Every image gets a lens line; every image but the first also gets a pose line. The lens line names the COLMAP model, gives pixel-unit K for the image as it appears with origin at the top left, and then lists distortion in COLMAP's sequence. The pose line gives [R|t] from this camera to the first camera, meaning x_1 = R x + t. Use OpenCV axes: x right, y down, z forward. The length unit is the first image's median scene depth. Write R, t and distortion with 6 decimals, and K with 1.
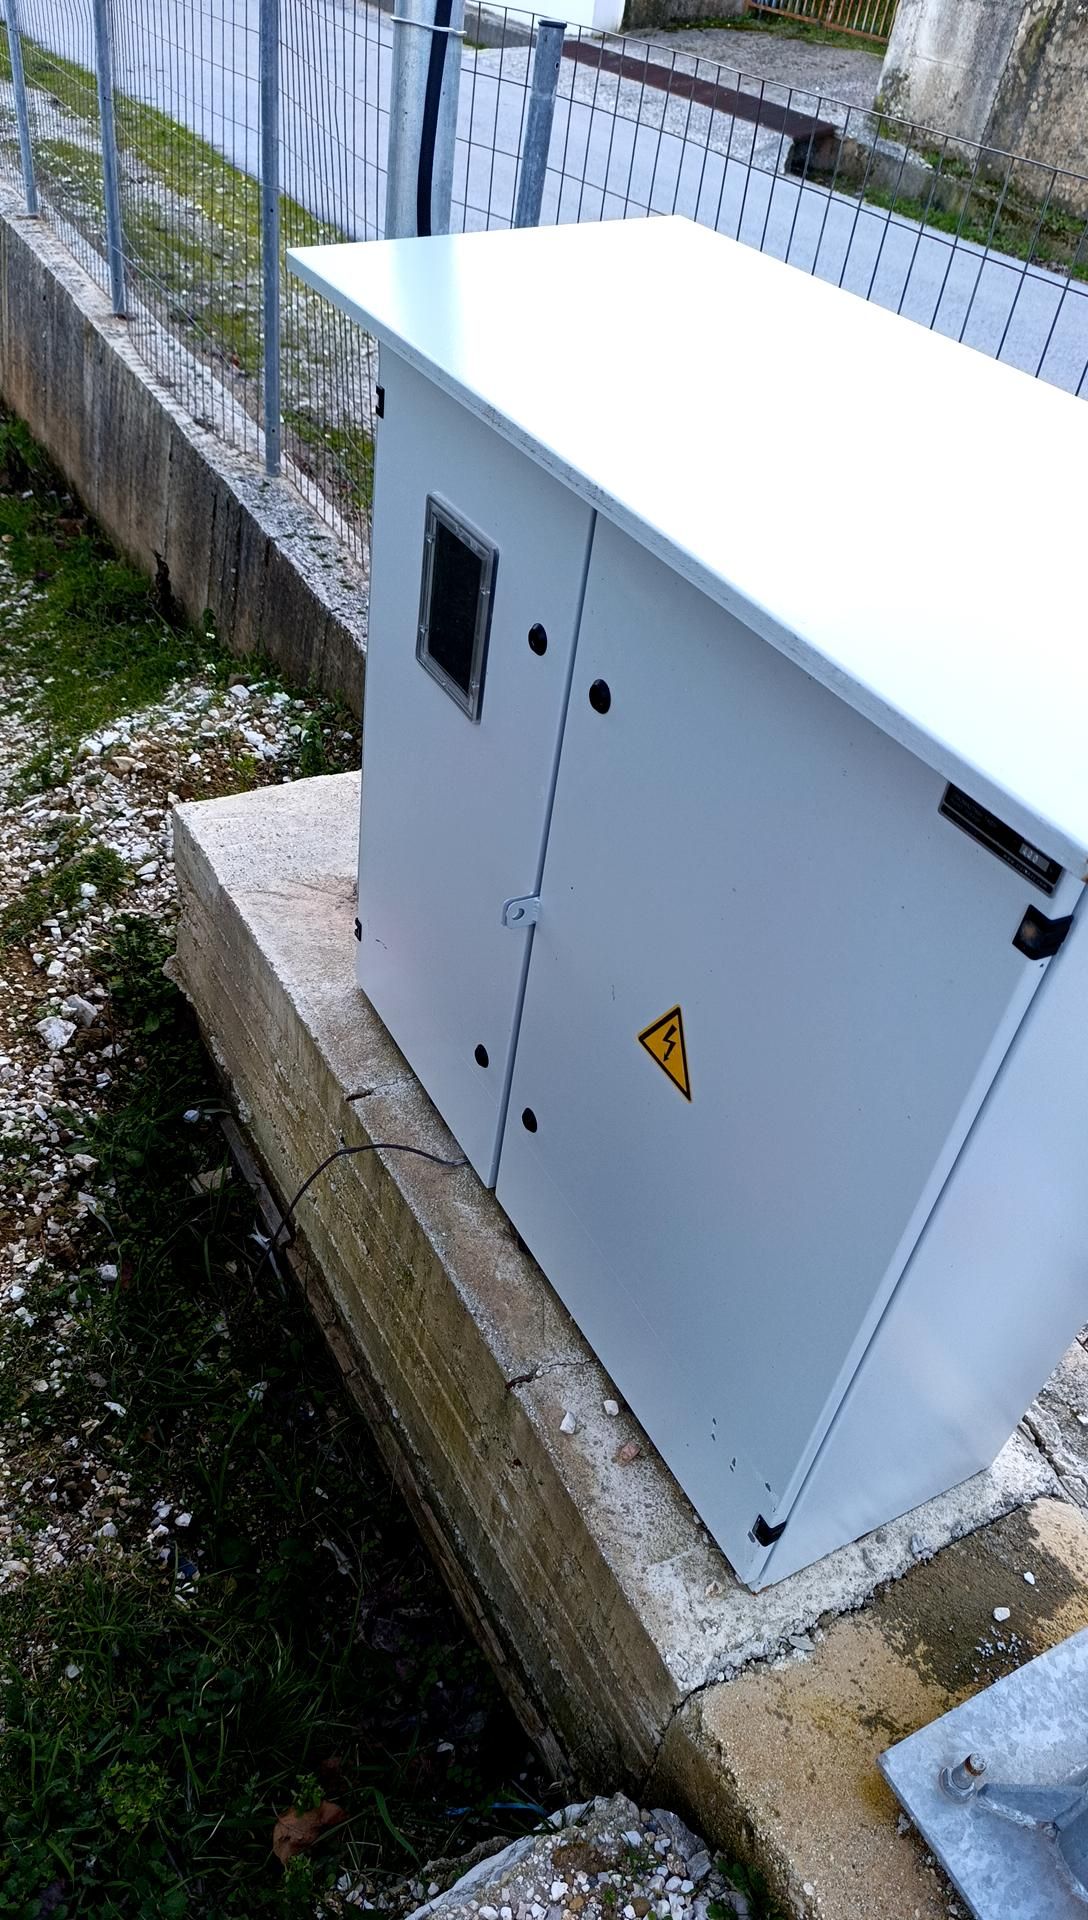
lens RADIAL K [[1347.0, 0, 490.8], [0, 1347.0, 958.0], [0, 0, 1]] dist [0.030236, -0.041050]
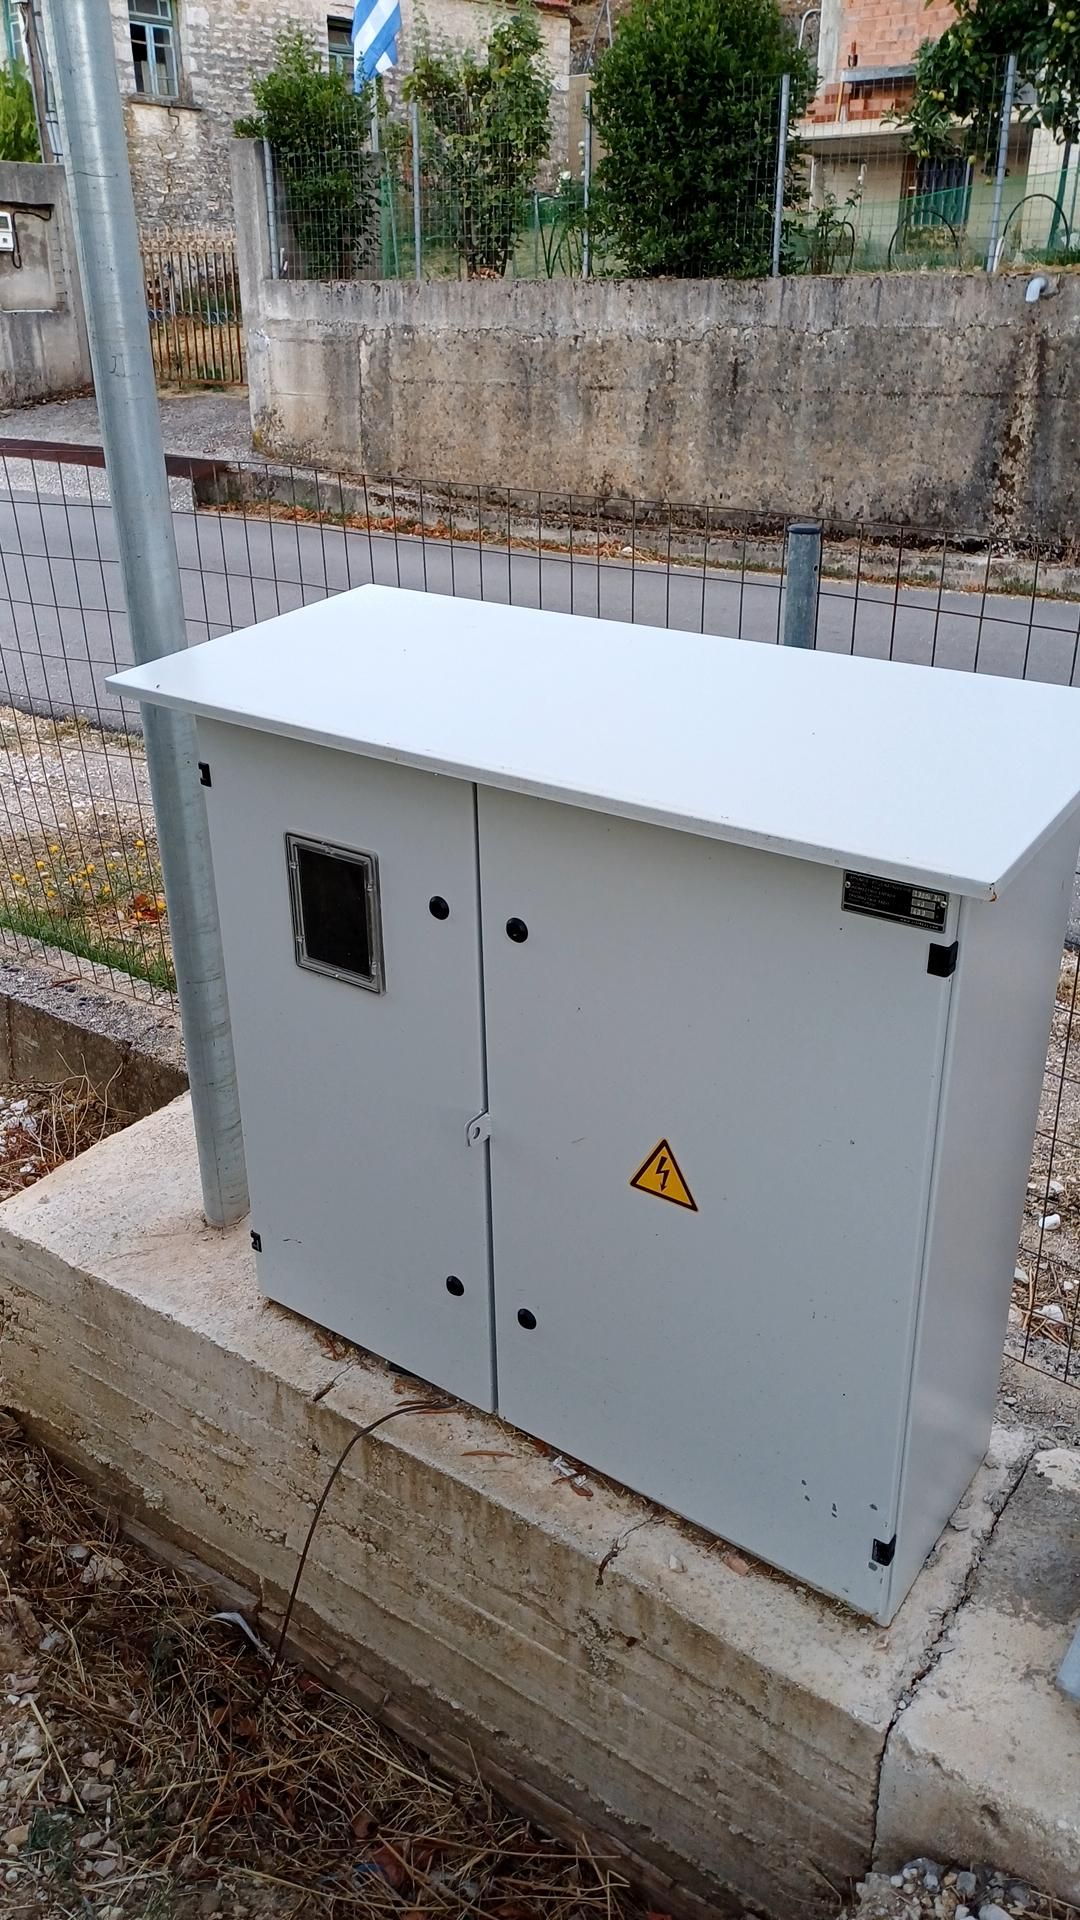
lens RADIAL K [[1490.3, 0, 491.1], [0, 1490.3, 889.4], [0, 0, 1]] dist [0.091645, -0.117923]
pose [[0.893478, -0.283595, 0.348238, -0.345186], [0.364960, 0.910373, -0.195000, 0.030467], [-0.261726, 0.301322, 0.916900, -0.246393]]
